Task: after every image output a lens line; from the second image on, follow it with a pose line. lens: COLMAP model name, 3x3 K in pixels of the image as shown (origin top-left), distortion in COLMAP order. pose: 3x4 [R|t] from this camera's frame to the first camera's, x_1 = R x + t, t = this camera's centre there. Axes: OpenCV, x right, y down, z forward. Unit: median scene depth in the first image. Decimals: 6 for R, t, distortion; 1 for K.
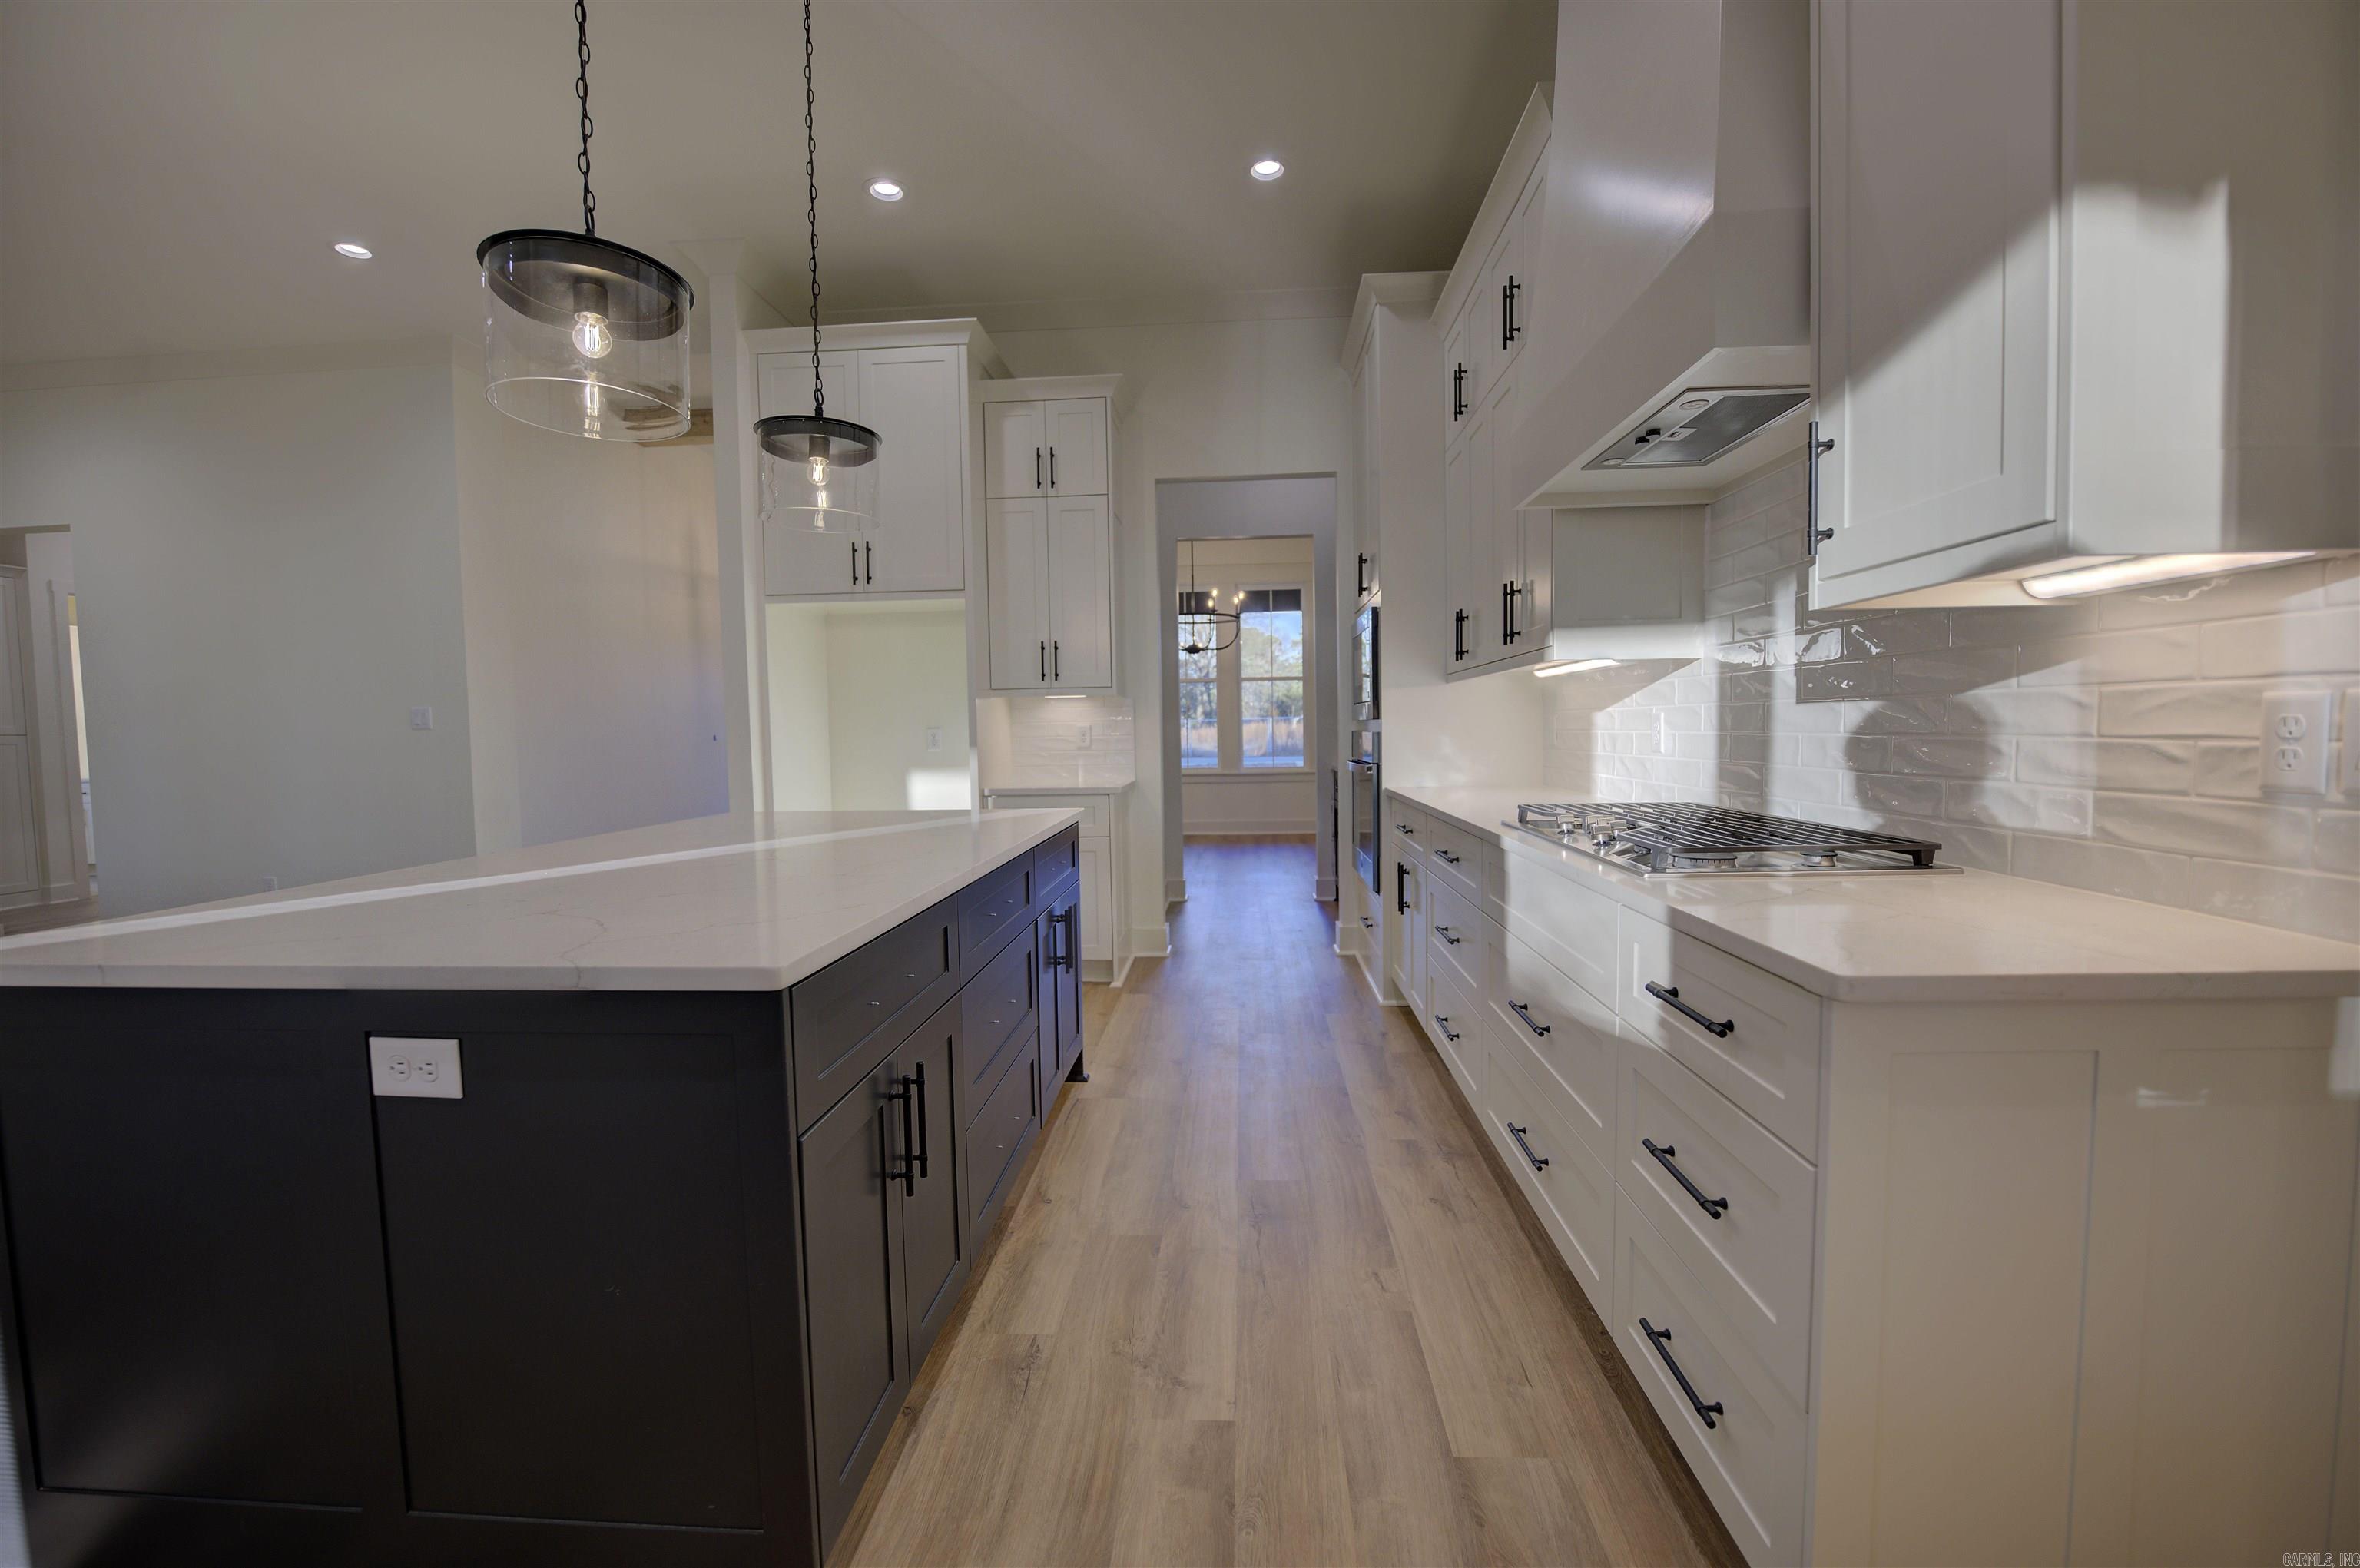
lens RADIAL K [[951.4, 0, 1179.3], [0, 951.4, 780.8], [0, 0, 1]] dist [-0.021751, 0.000258]
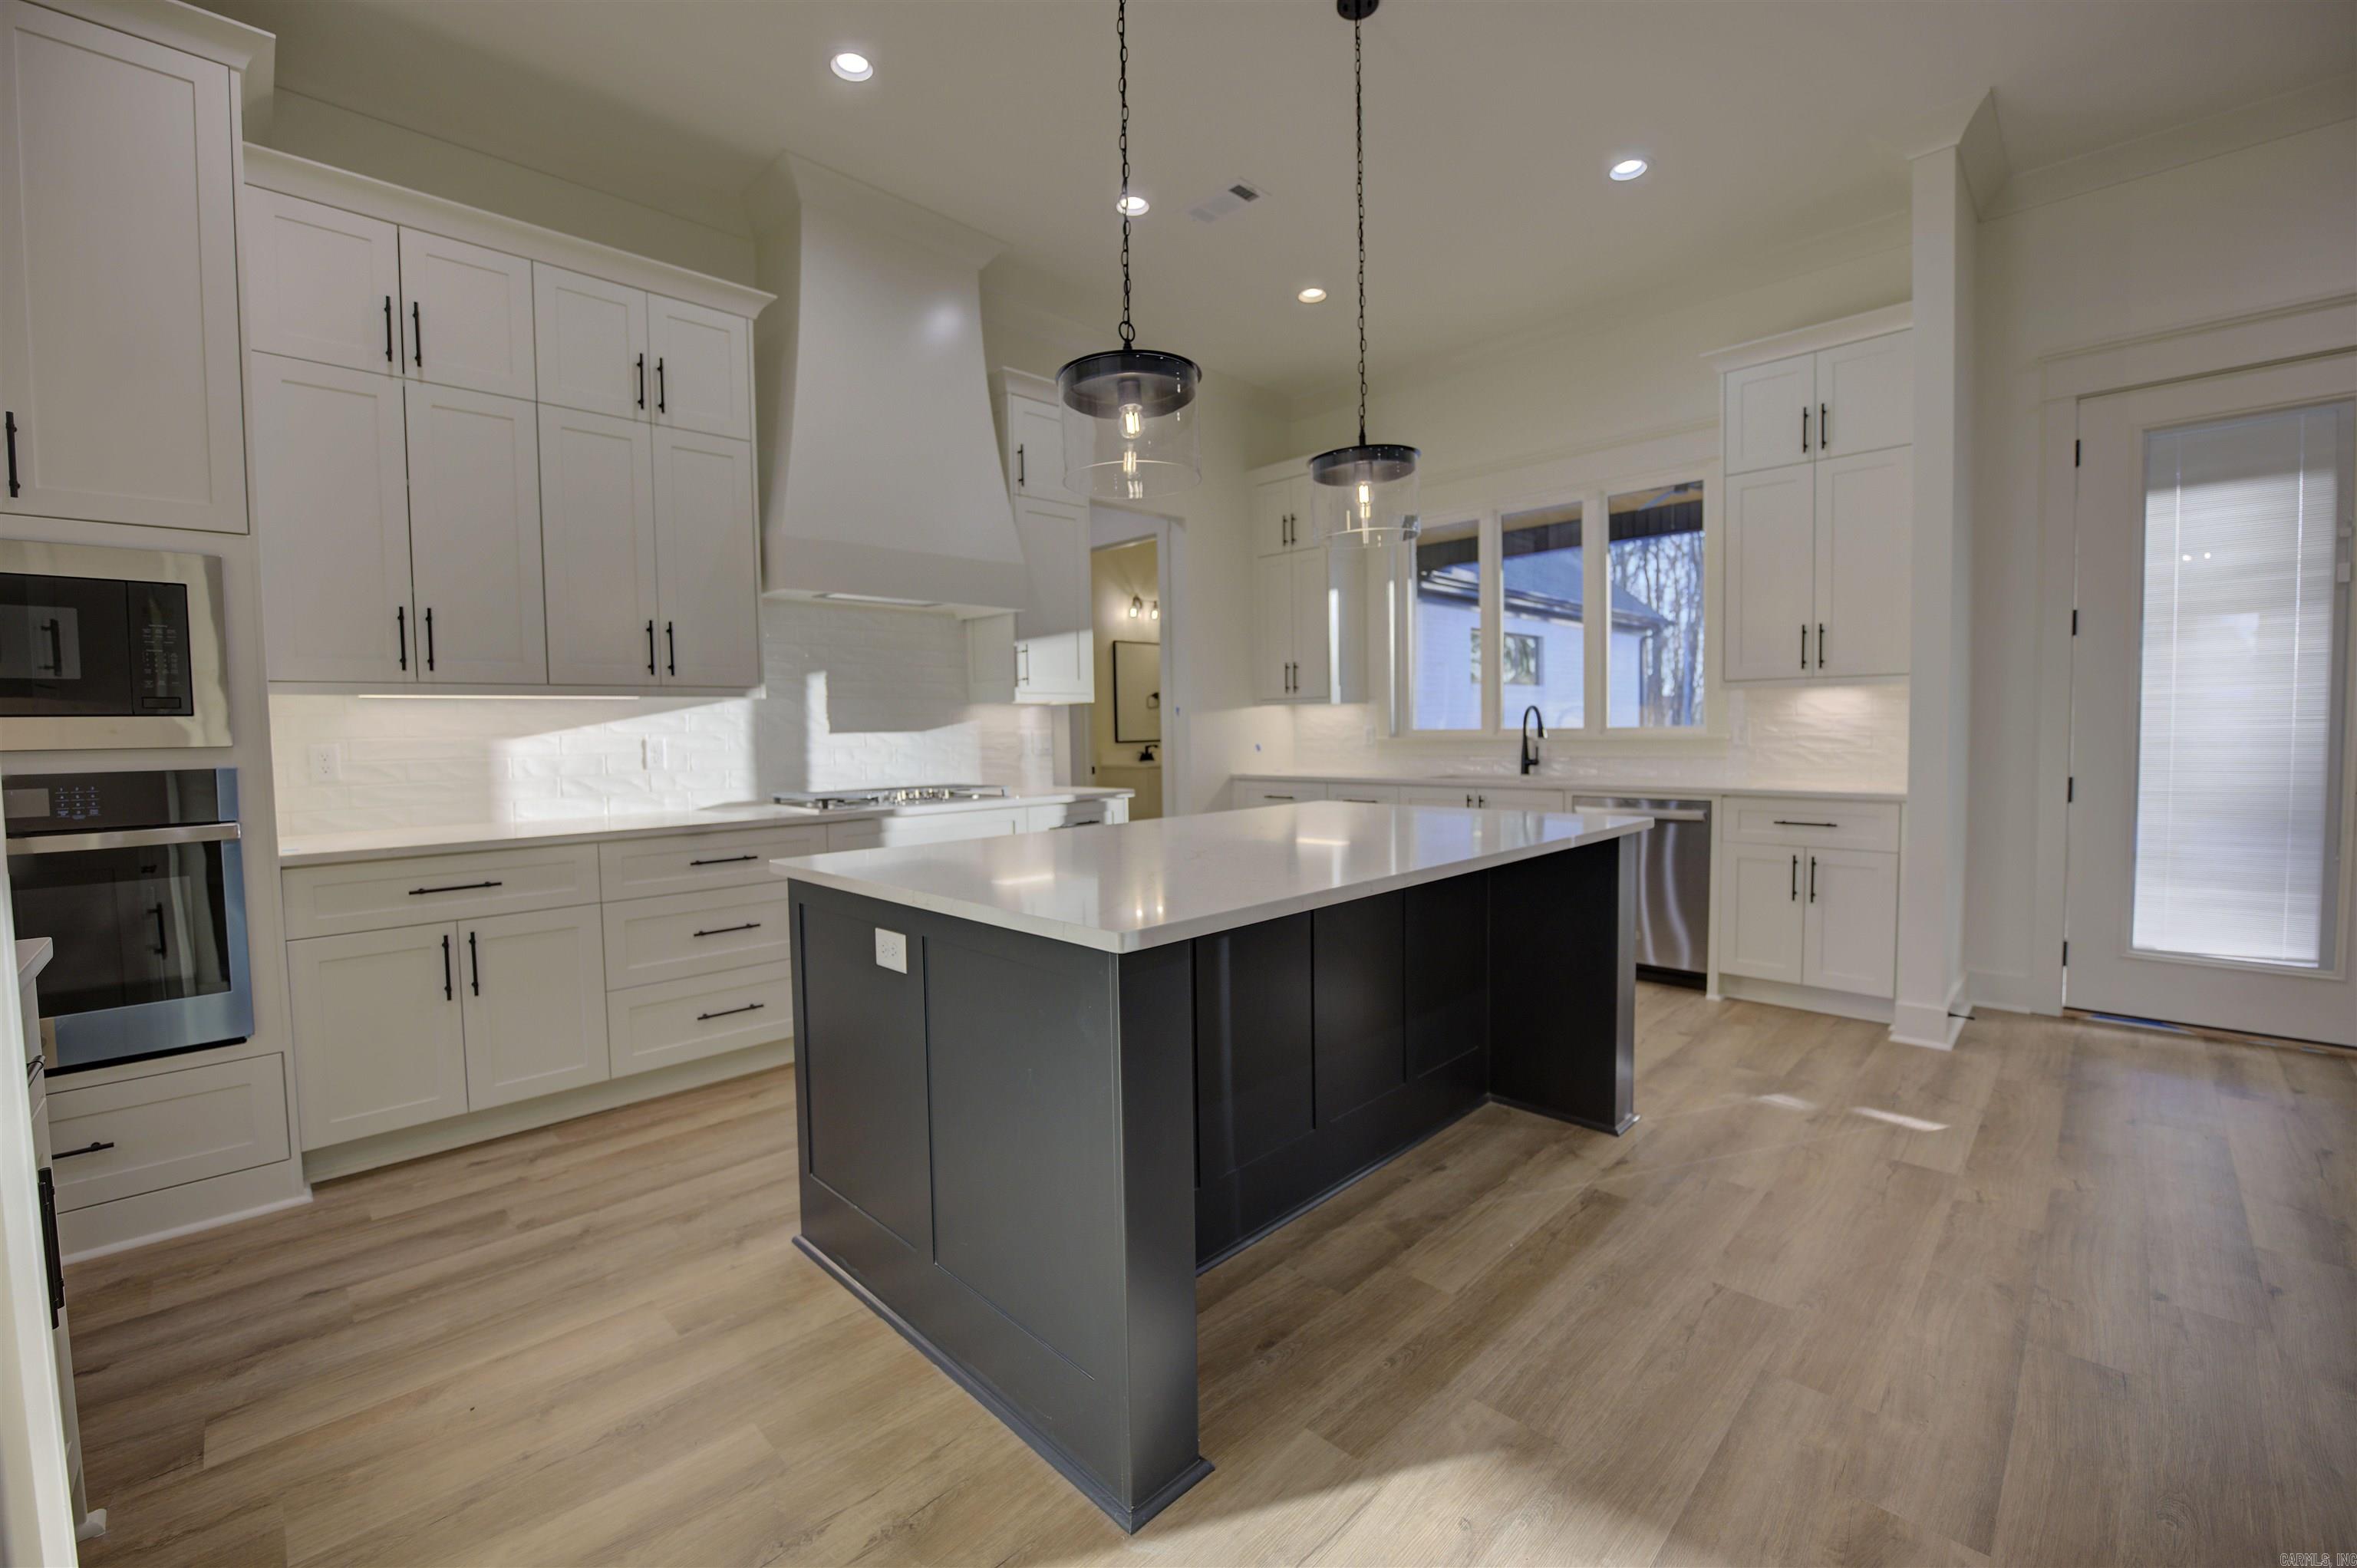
lens RADIAL K [[967.1, 0, 1180.6], [0, 967.1, 767.1], [0, 0, 1]] dist [-0.016460, 0.000016]
pose [[-0.751247, 0.003493, 0.660012, -1.242543], [0.066255, 0.995334, 0.070146, -0.107123], [-0.656687, 0.096427, -0.747973, 2.081953]]
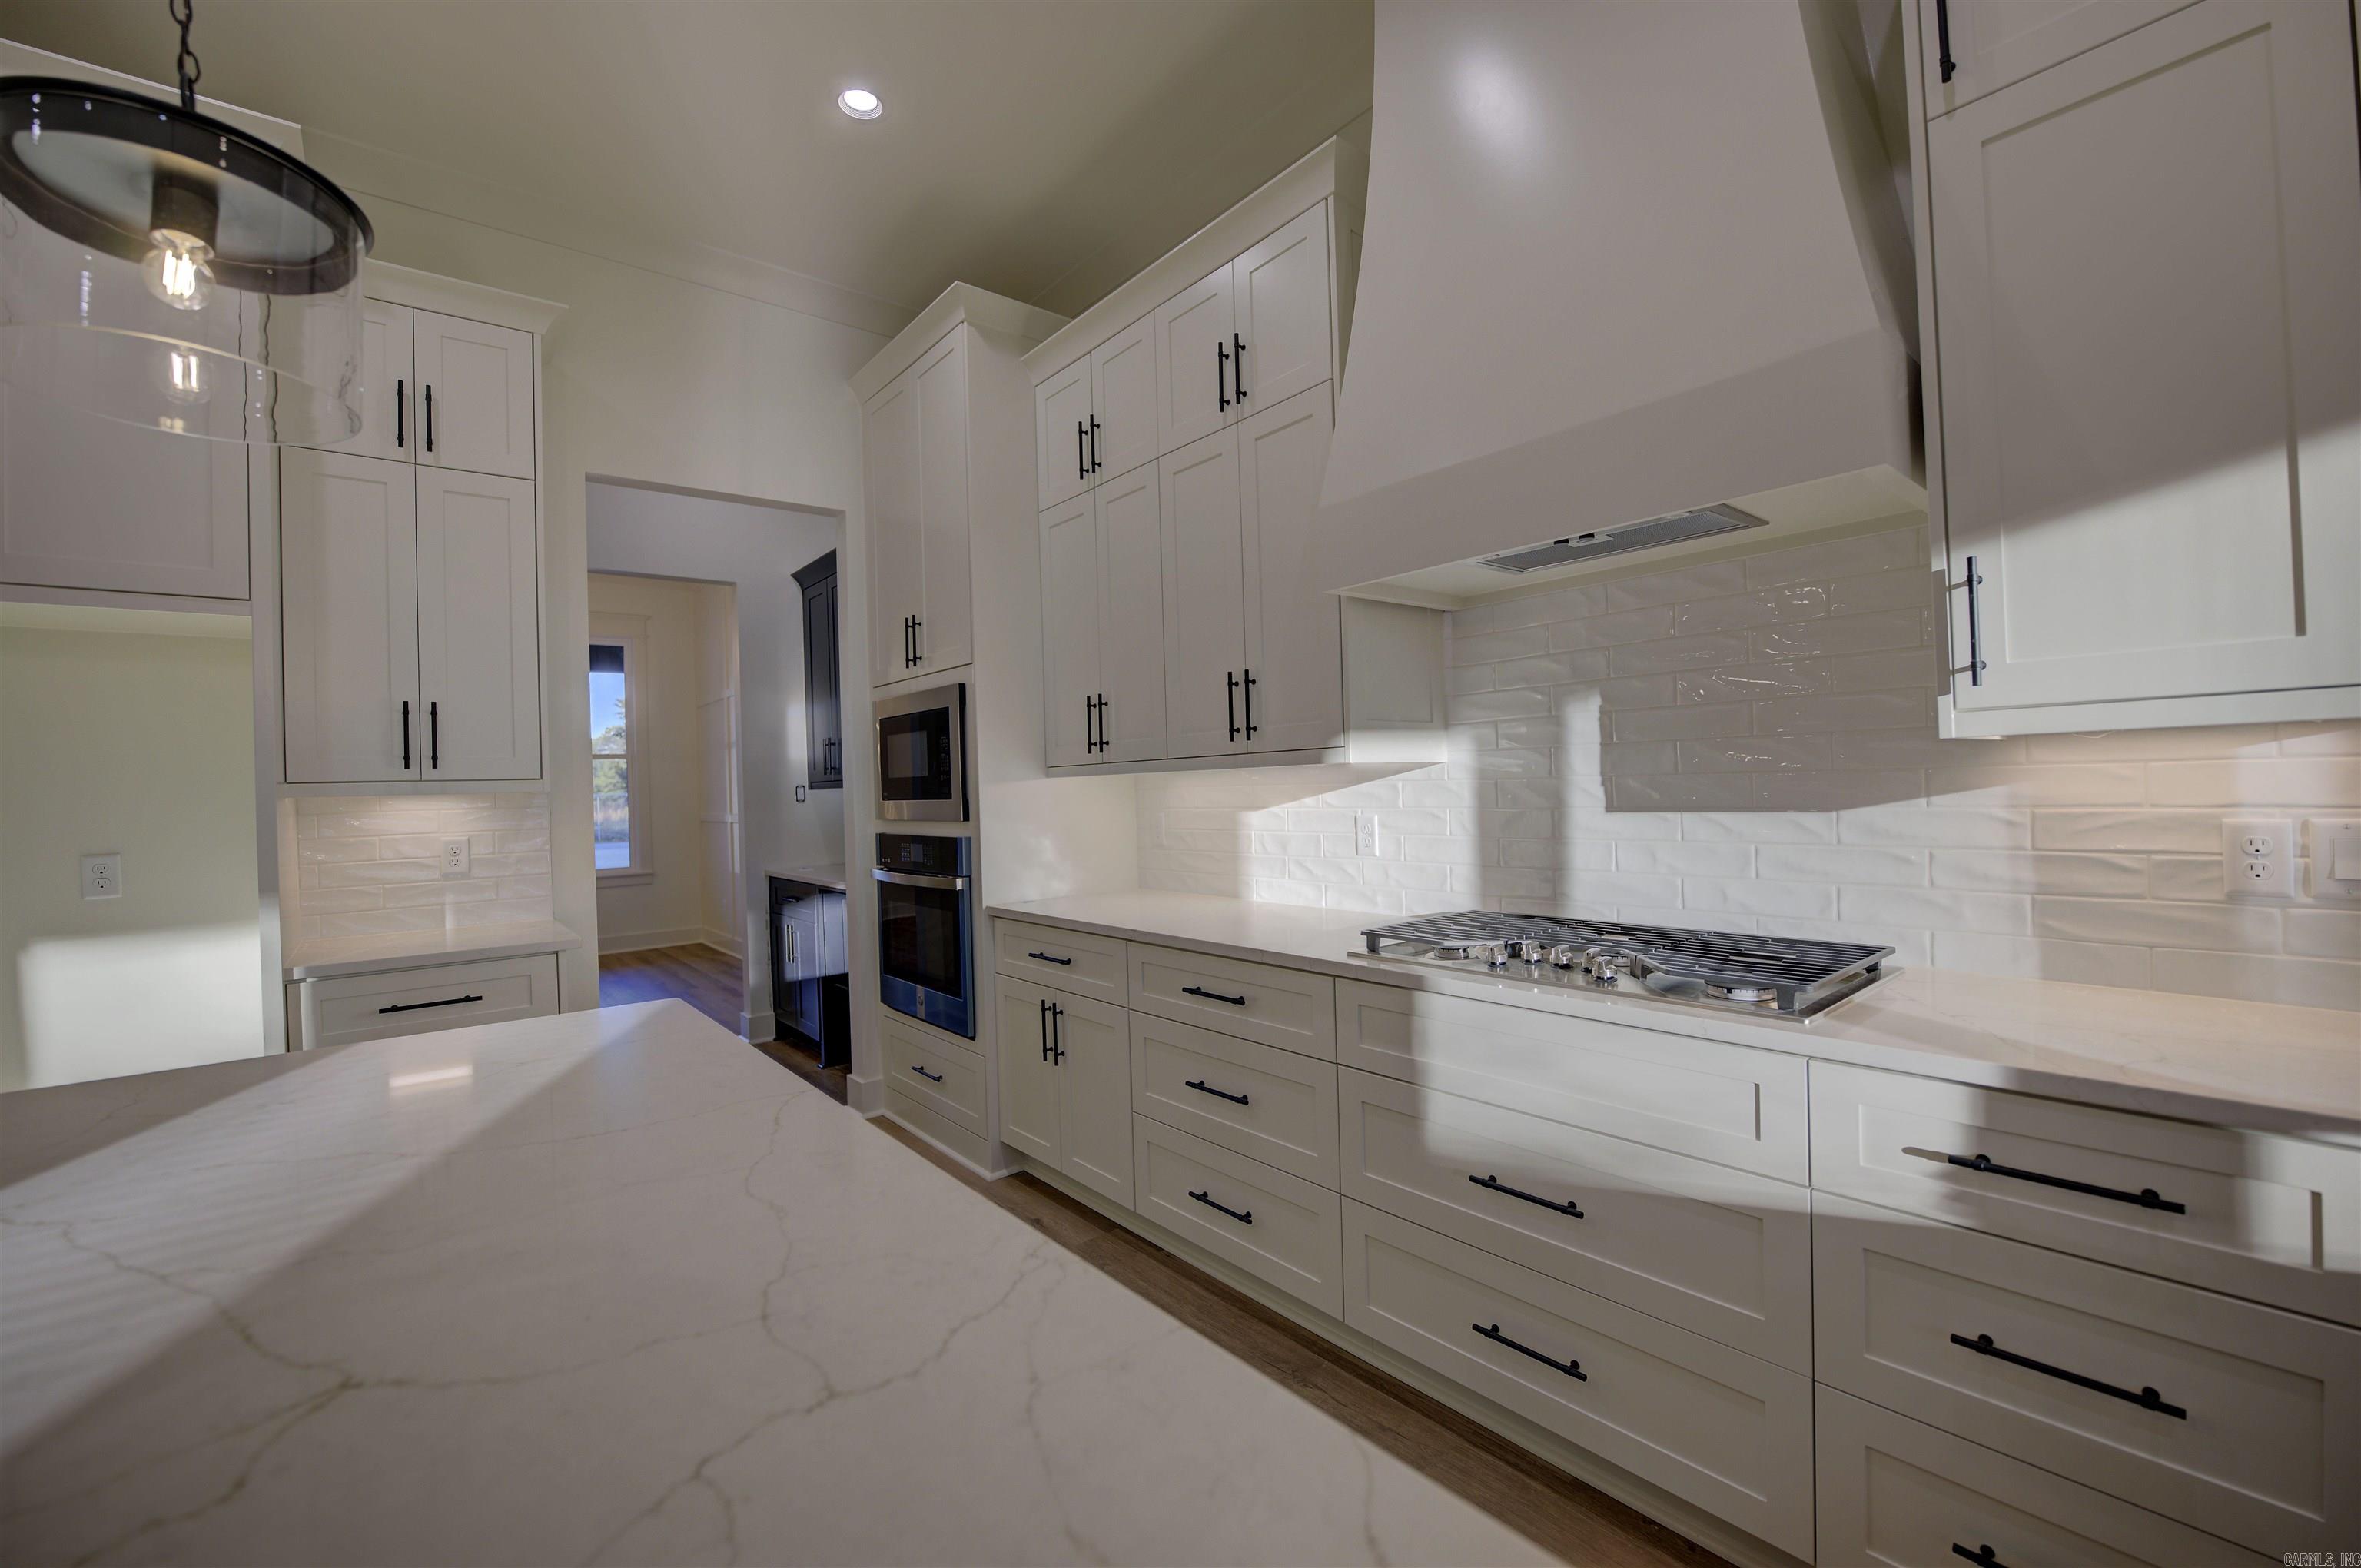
lens RADIAL K [[959.0, 0, 1161.0], [0, 959.0, 786.2], [0, 0, 1]] dist [-0.020229, -0.000018]
pose [[0.735921, -0.005227, 0.677047, -0.438368], [0.055169, 0.997108, -0.052268, -0.084590], [-0.674815, 0.075818, 0.734082, 0.568755]]
